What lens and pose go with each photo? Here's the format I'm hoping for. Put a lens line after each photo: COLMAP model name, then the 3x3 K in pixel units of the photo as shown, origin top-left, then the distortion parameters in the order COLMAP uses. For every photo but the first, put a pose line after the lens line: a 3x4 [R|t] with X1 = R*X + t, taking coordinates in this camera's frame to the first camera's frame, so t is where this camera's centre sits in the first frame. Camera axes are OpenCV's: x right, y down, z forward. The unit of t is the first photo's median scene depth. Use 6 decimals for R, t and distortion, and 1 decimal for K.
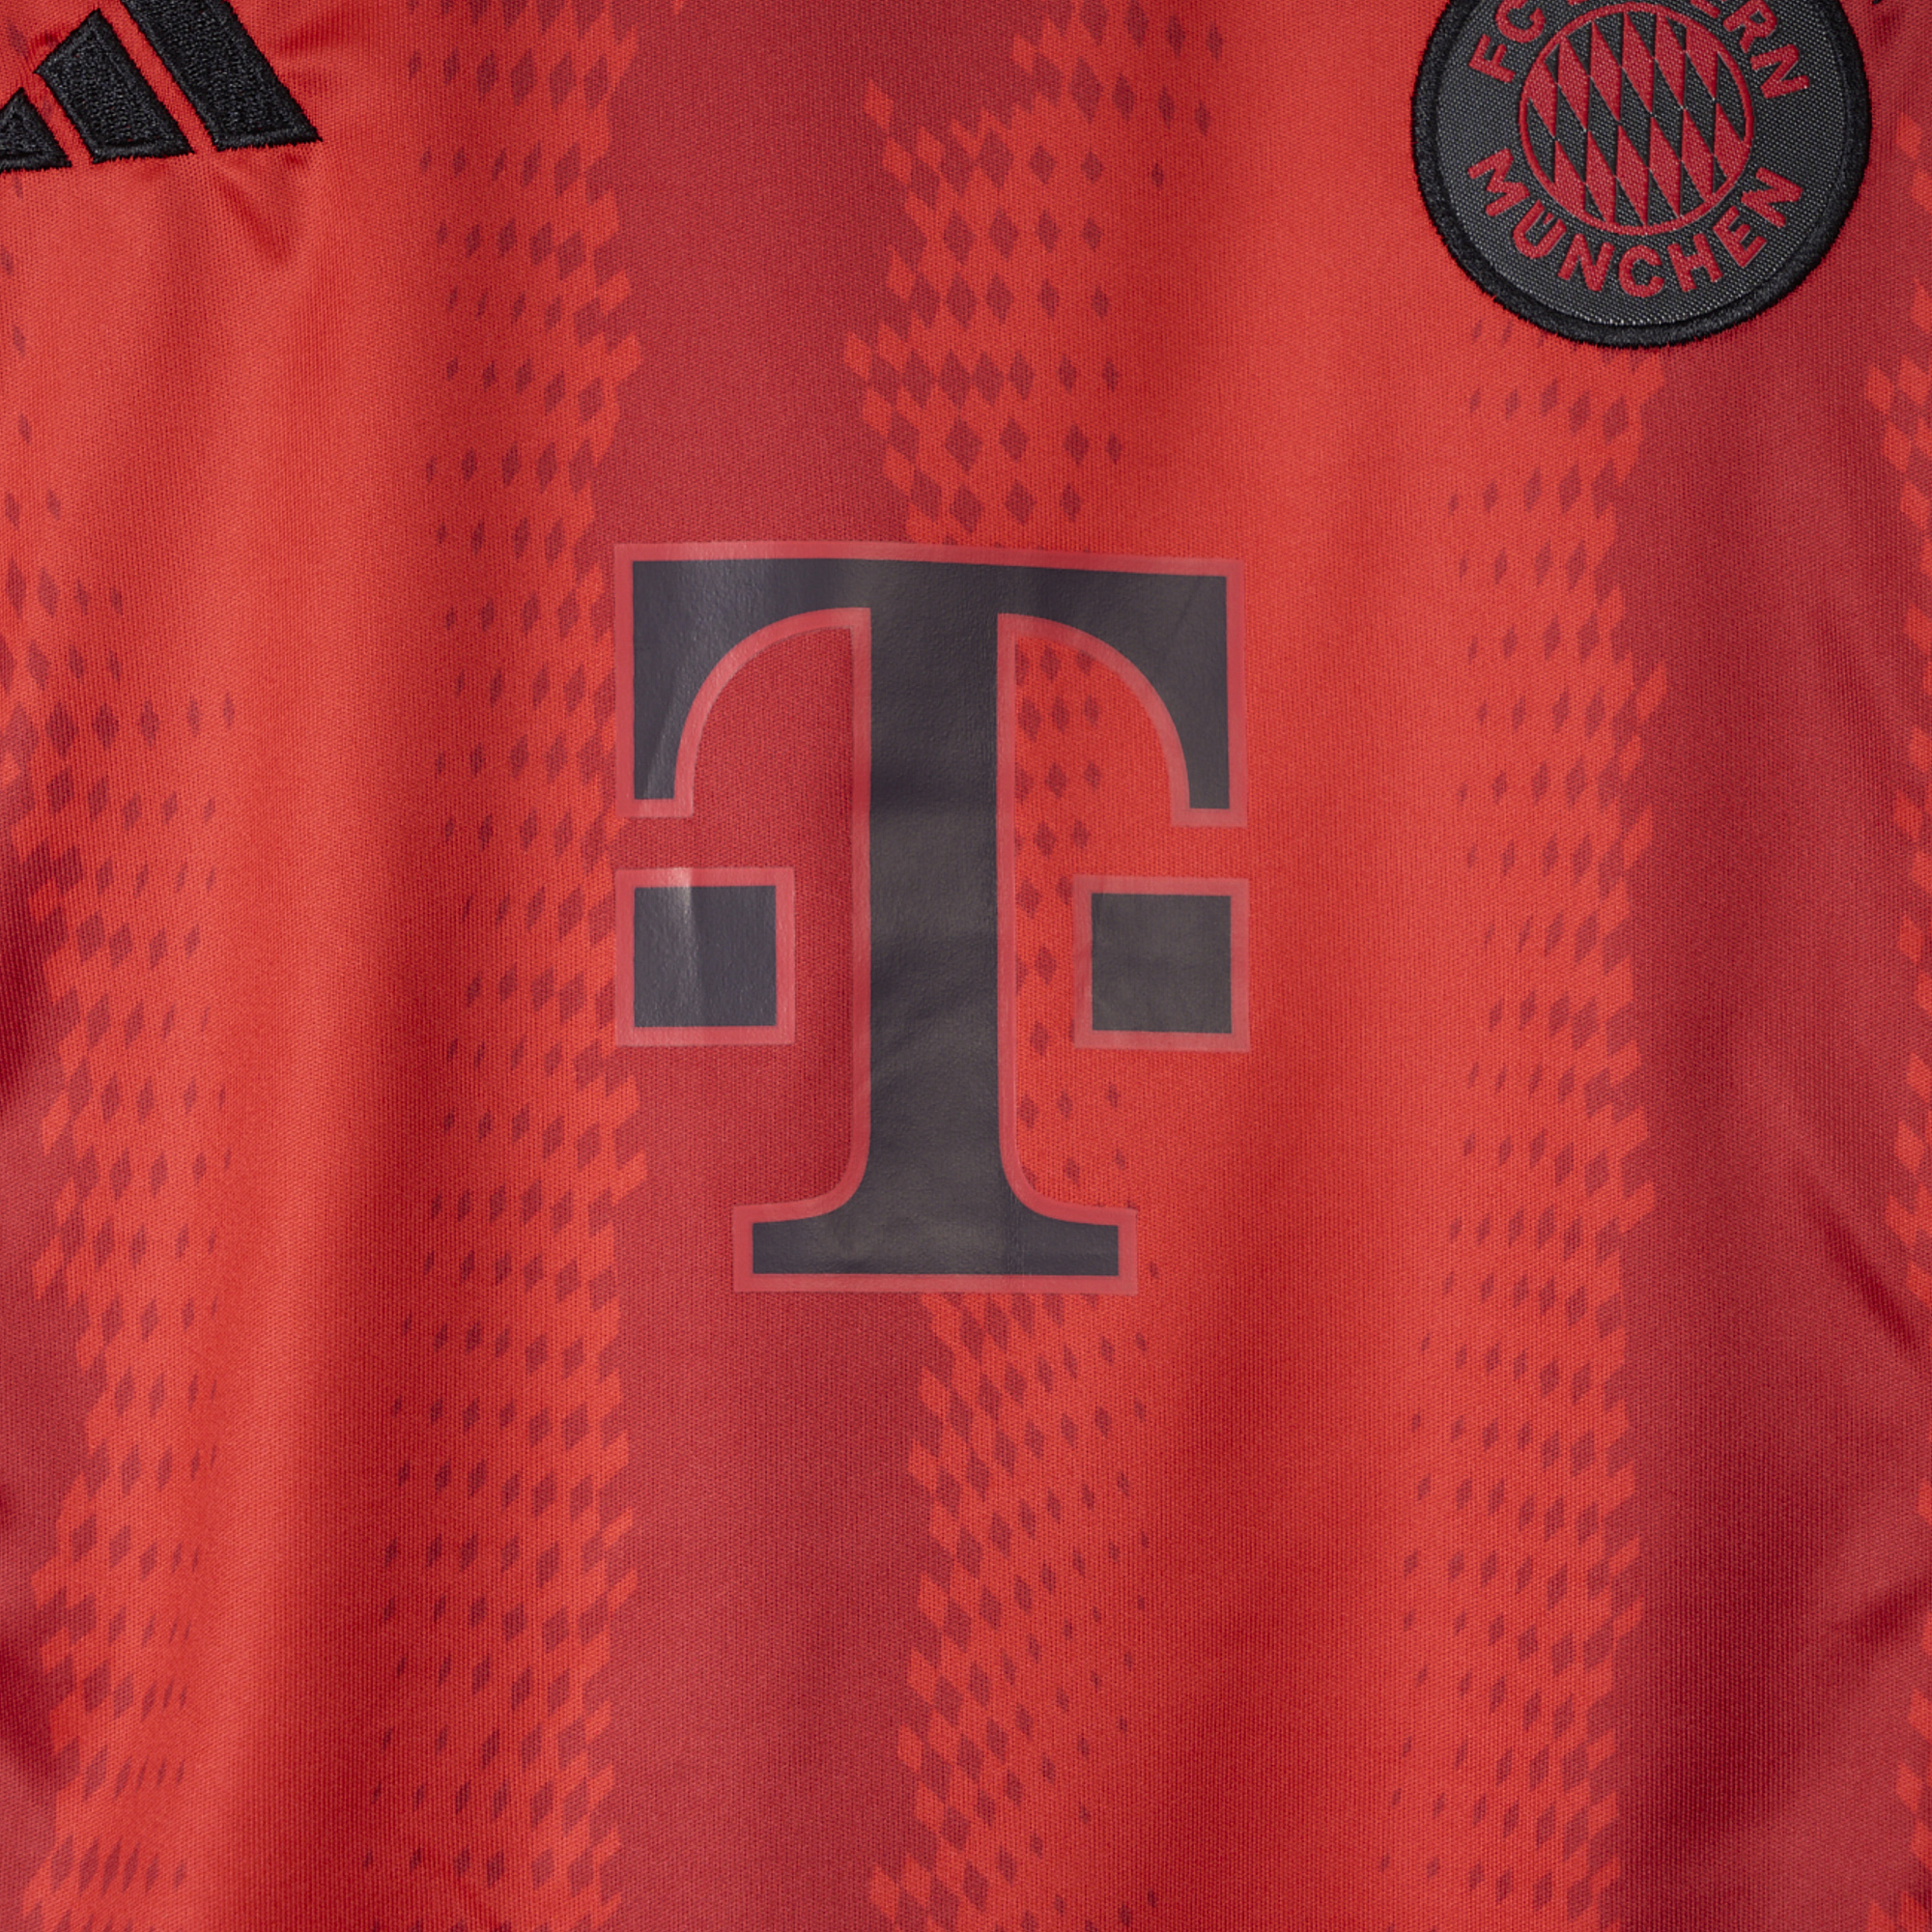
lens RADIAL K [[5760.1, 0, 966.0], [0, 5760.1, 966.0], [0, 0, 1]] dist [-0.113125, 0.277210]
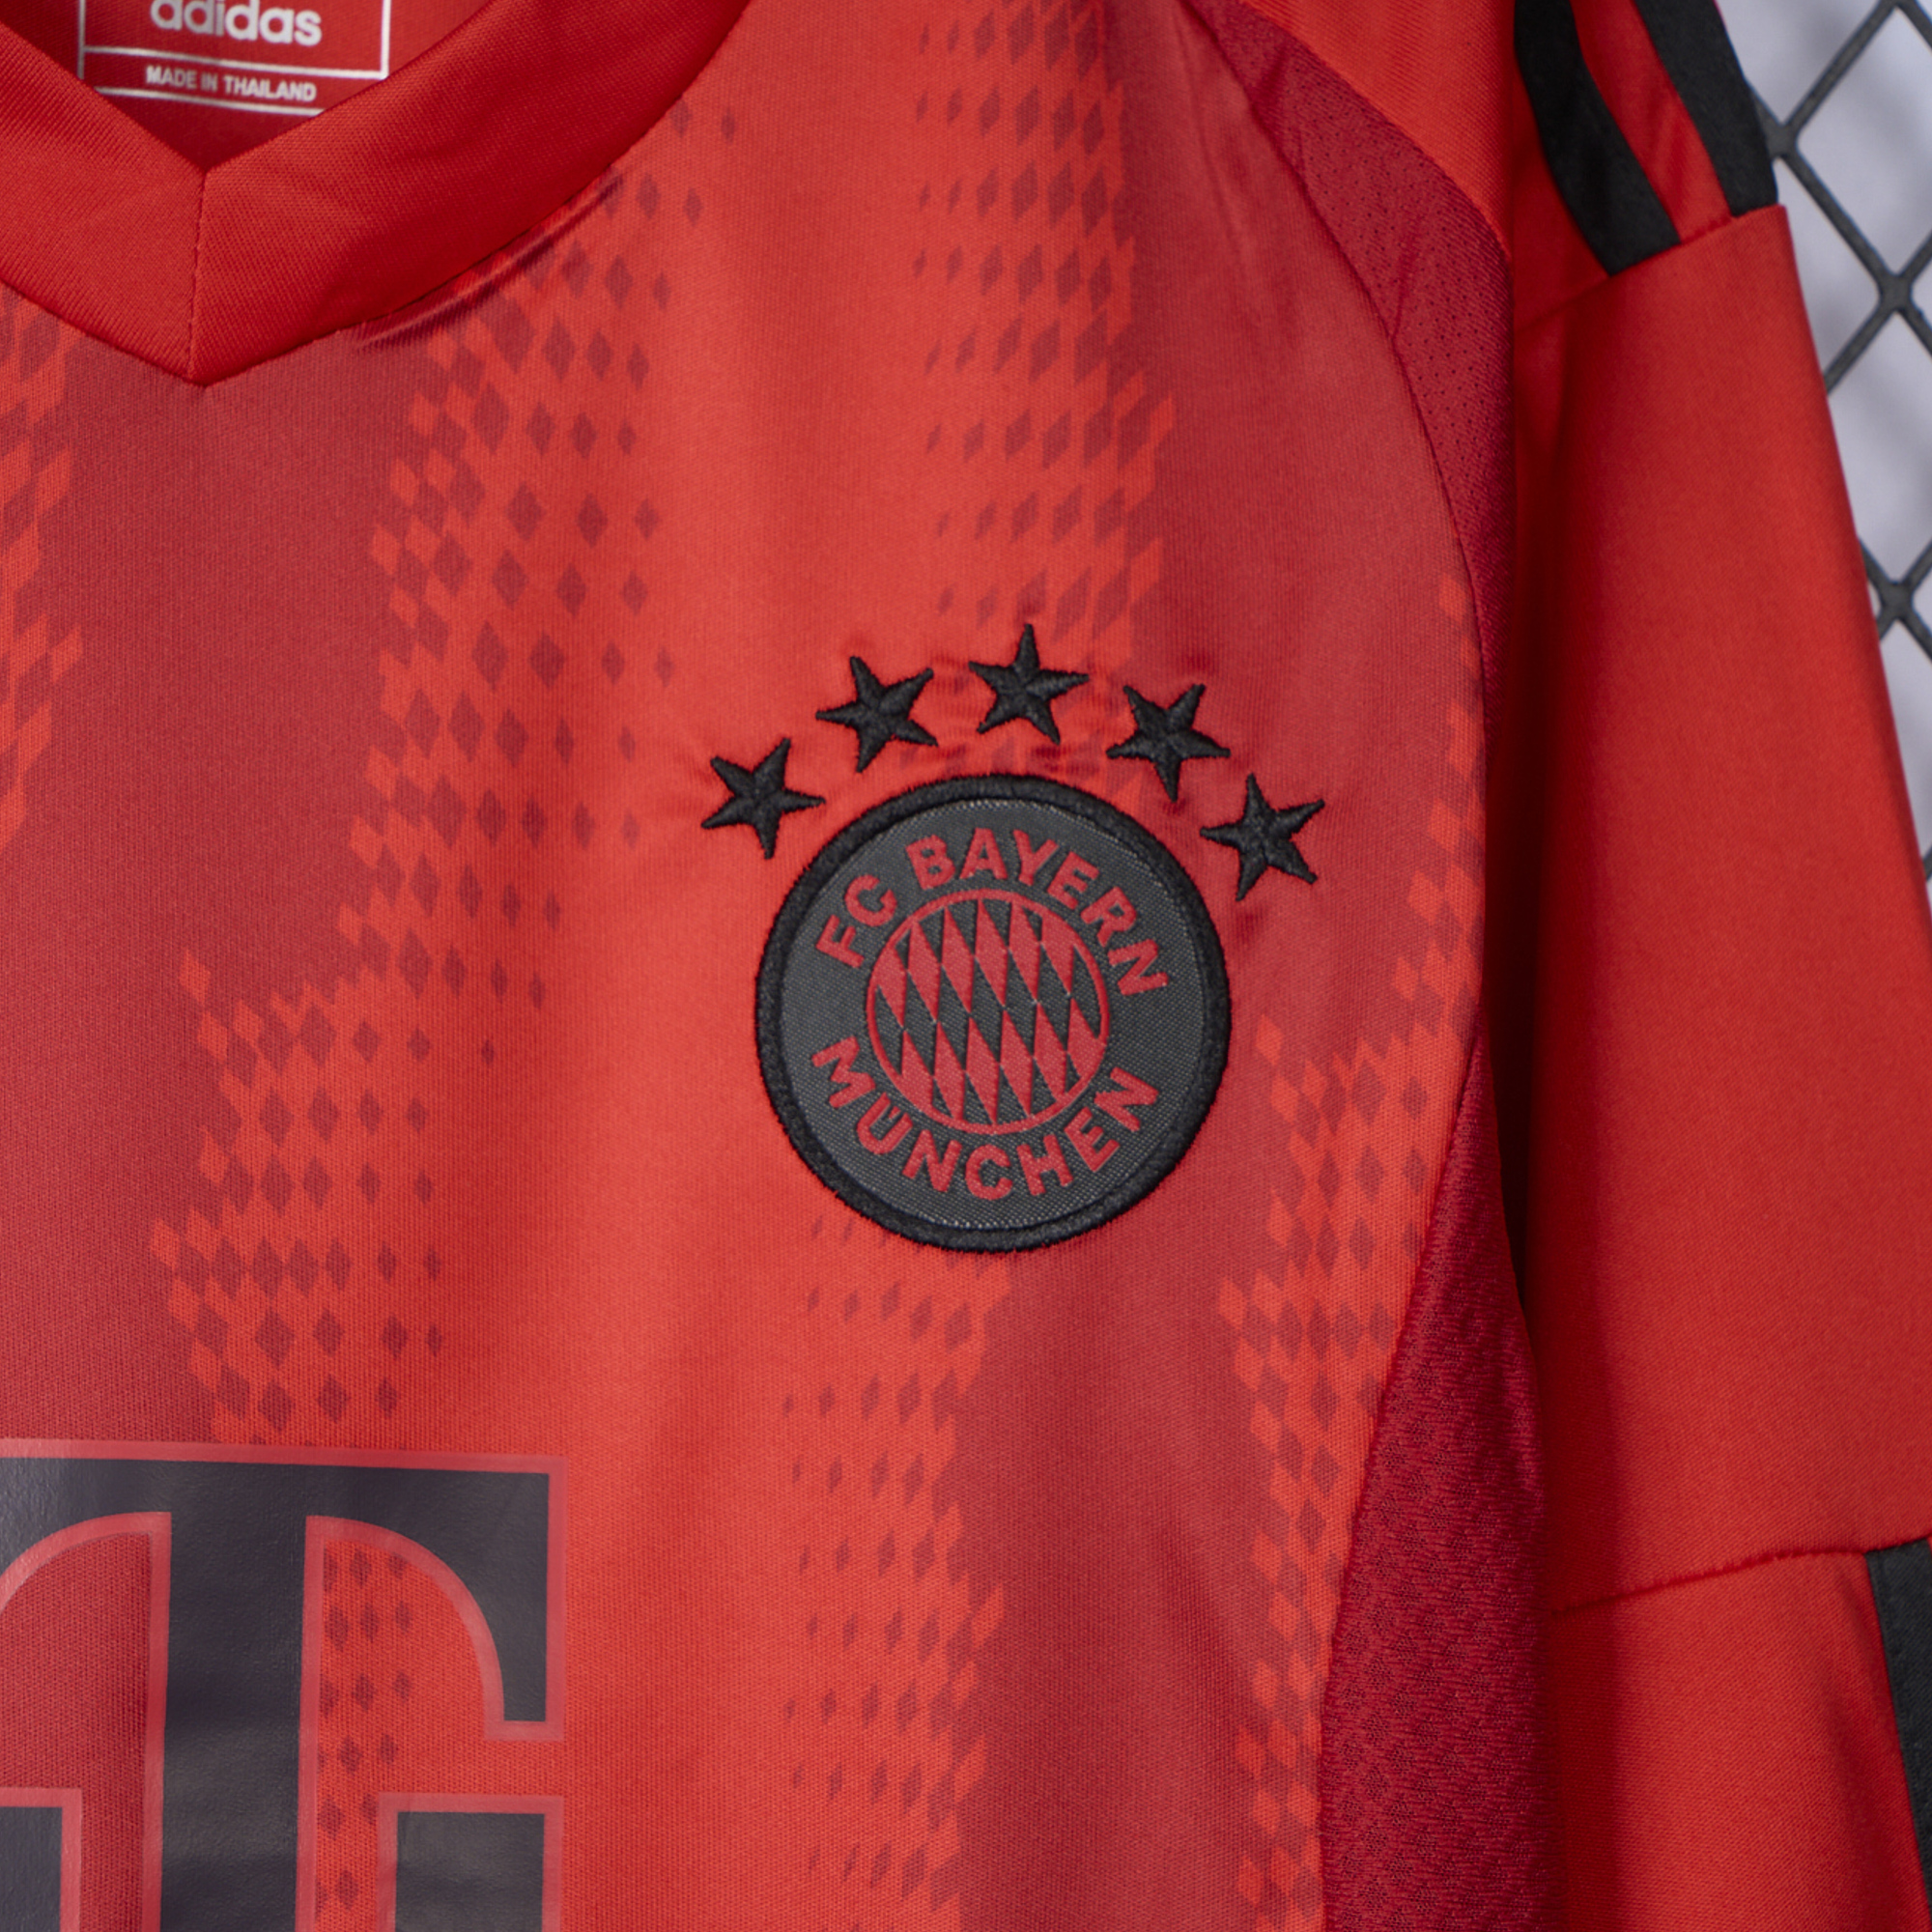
lens RADIAL K [[5760.1, 0, 966.0], [0, 5760.1, 966.0], [0, 0, 1]] dist [-0.113125, 0.277210]
pose [[0.994774, 0.027178, 0.098413, 0.018065], [-0.023485, 0.998983, -0.038491, -0.118218], [-0.099359, 0.035979, 0.994401, 0.041833]]
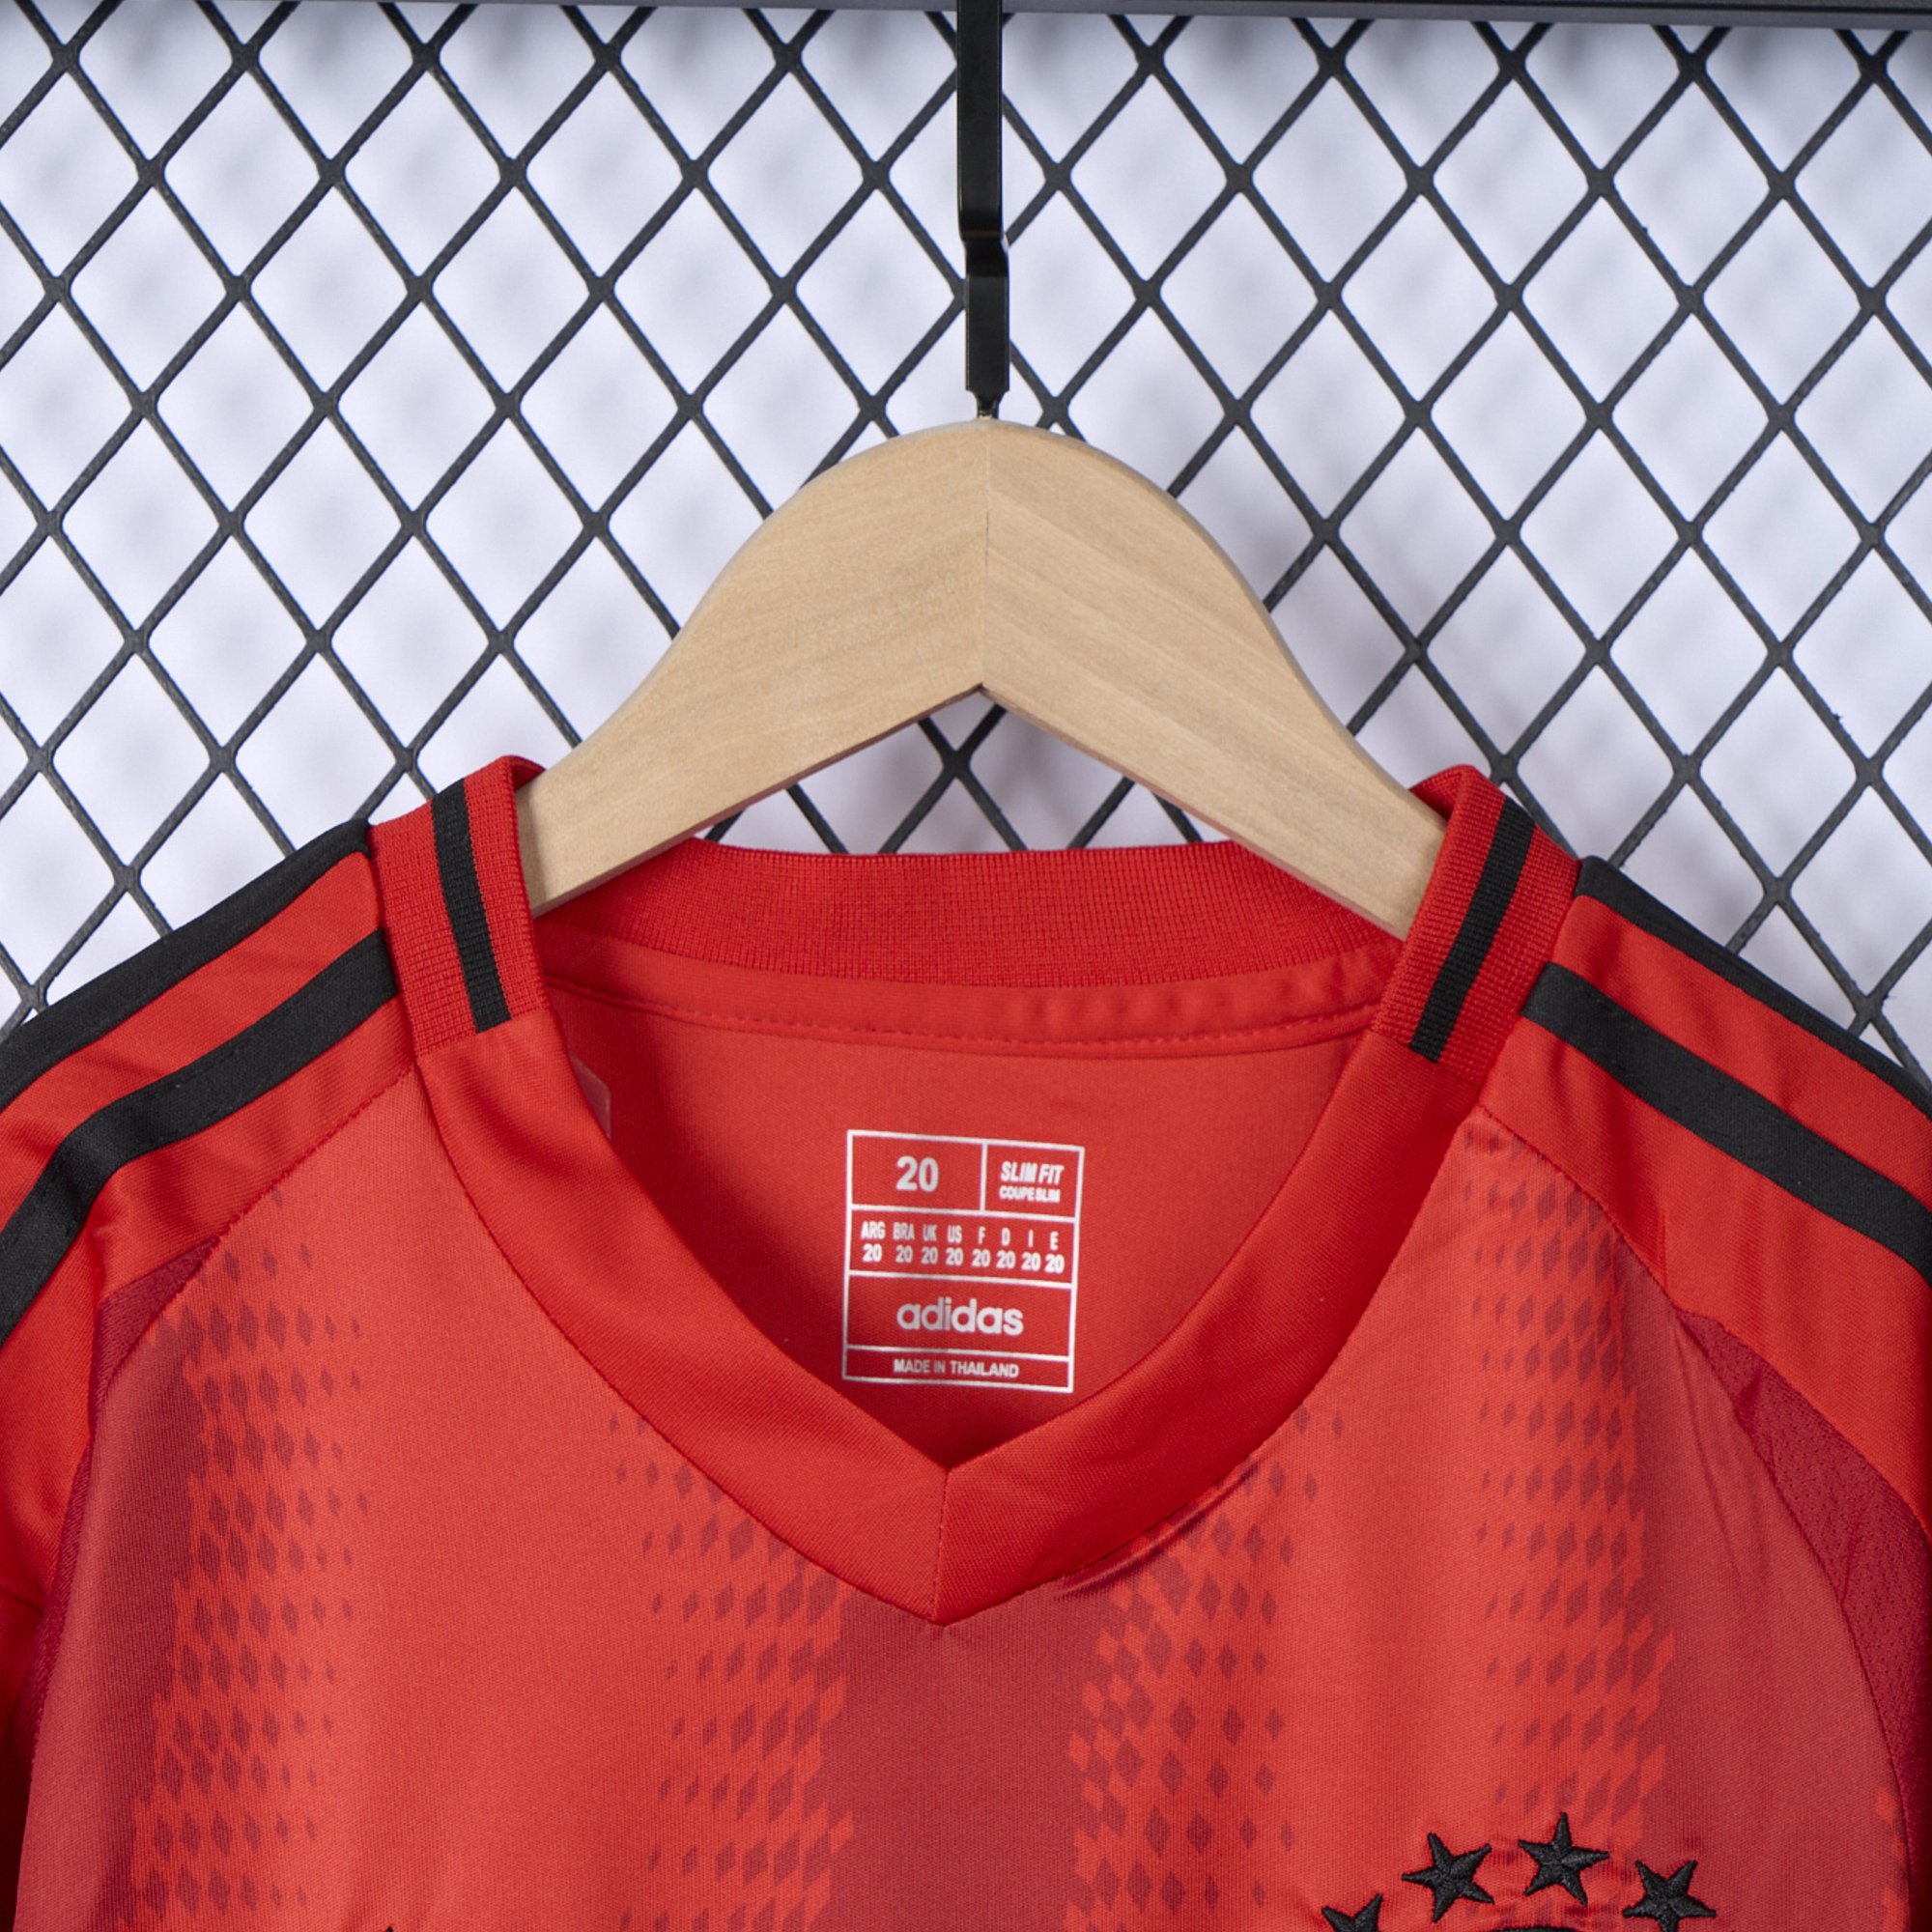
lens RADIAL K [[5760.1, 0, 966.0], [0, 5760.1, 966.0], [0, 0, 1]] dist [-0.113125, 0.277210]
pose [[0.998974, 0.037187, 0.025845, -0.054663], [-0.034811, 0.995603, -0.086968, -0.294481], [-0.028965, 0.085979, 0.995876, -0.302648]]
